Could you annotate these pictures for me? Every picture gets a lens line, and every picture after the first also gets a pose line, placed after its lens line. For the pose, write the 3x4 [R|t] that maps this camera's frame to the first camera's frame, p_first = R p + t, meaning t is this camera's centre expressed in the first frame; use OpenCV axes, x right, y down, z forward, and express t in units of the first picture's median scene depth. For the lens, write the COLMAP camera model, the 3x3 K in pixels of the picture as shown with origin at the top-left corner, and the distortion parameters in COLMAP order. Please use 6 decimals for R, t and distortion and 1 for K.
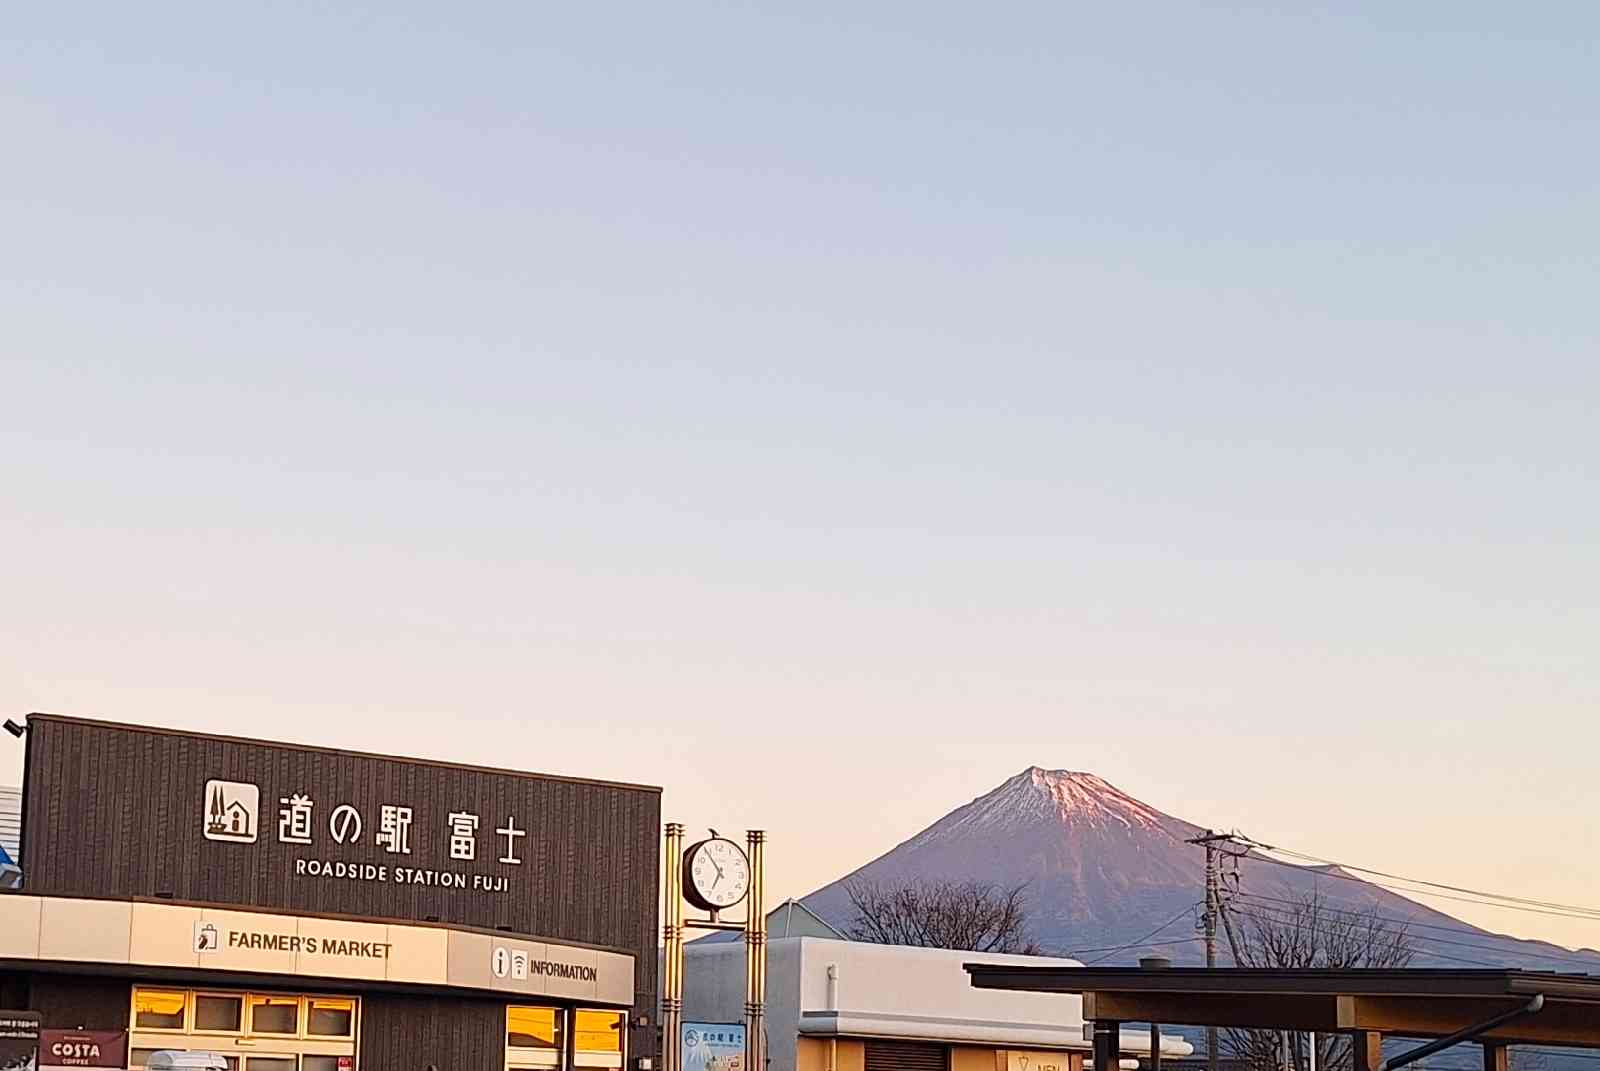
lens RADIAL K [[2508.7, 0, 726.5], [0, 2508.7, 690.9], [0, 0, 1]] dist [-0.044012, 0.000000]
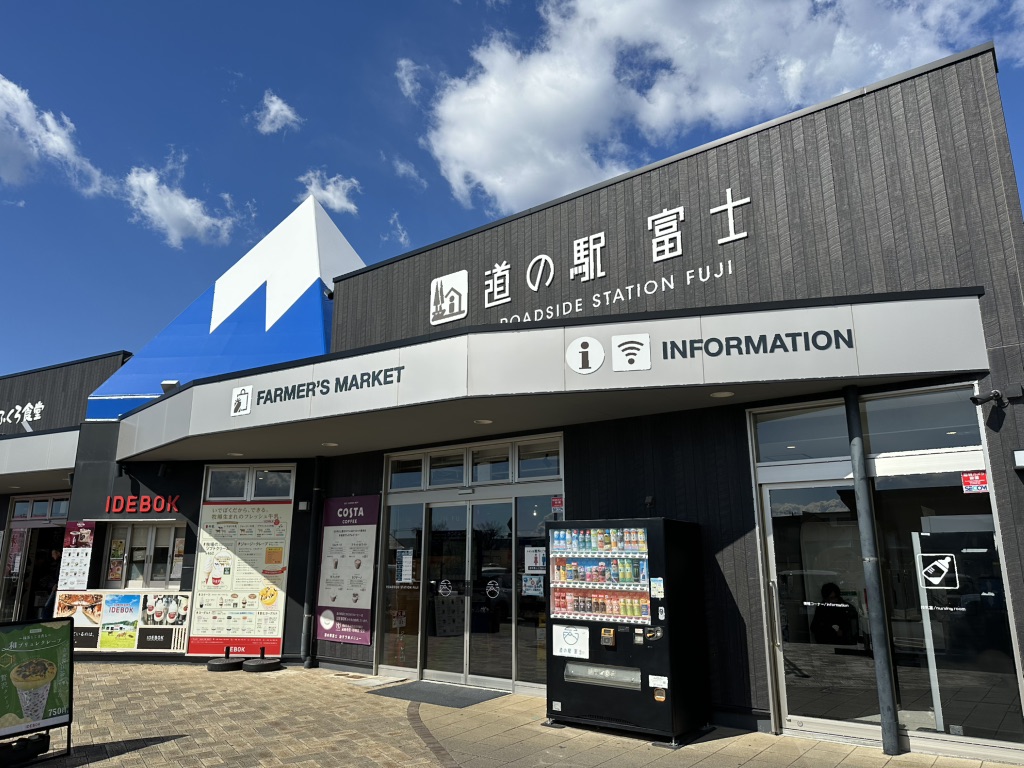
lens RADIAL K [[708.4, 0, 516.5], [0, 708.4, 391.7], [0, 0, 1]] dist [0.101166, -0.106770]
pose [[0.236962, -0.240633, -0.941246, 0.110298], [0.169933, 0.964170, -0.203713, 0.160681], [0.956542, -0.111676, 0.269363, 0.918144]]
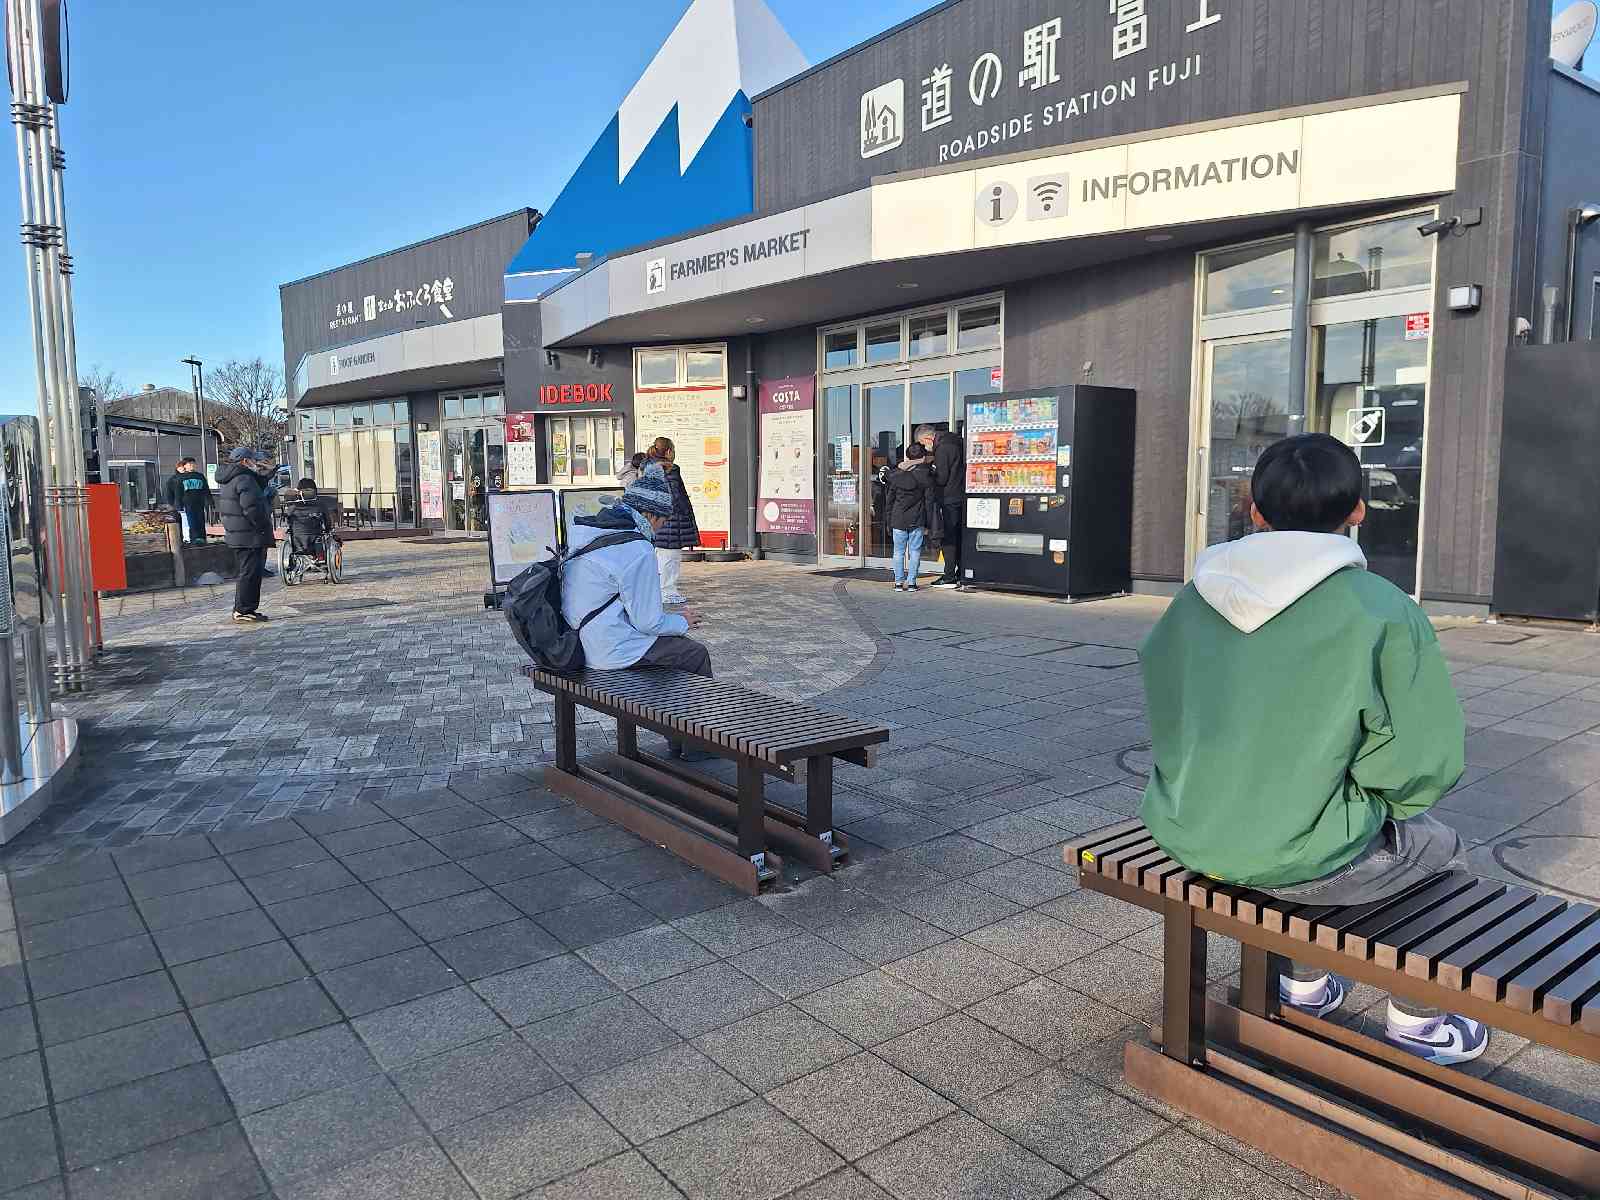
lens RADIAL K [[1154.4, 0, 761.7], [0, 1154.4, 599.1], [0, 0, 1]] dist [0.065081, -0.074948]
pose [[-0.074209, 0.078831, -0.994122, 0.244414], [0.178574, 0.981809, 0.064525, 0.183401], [0.981124, -0.172736, -0.086936, 0.944869]]
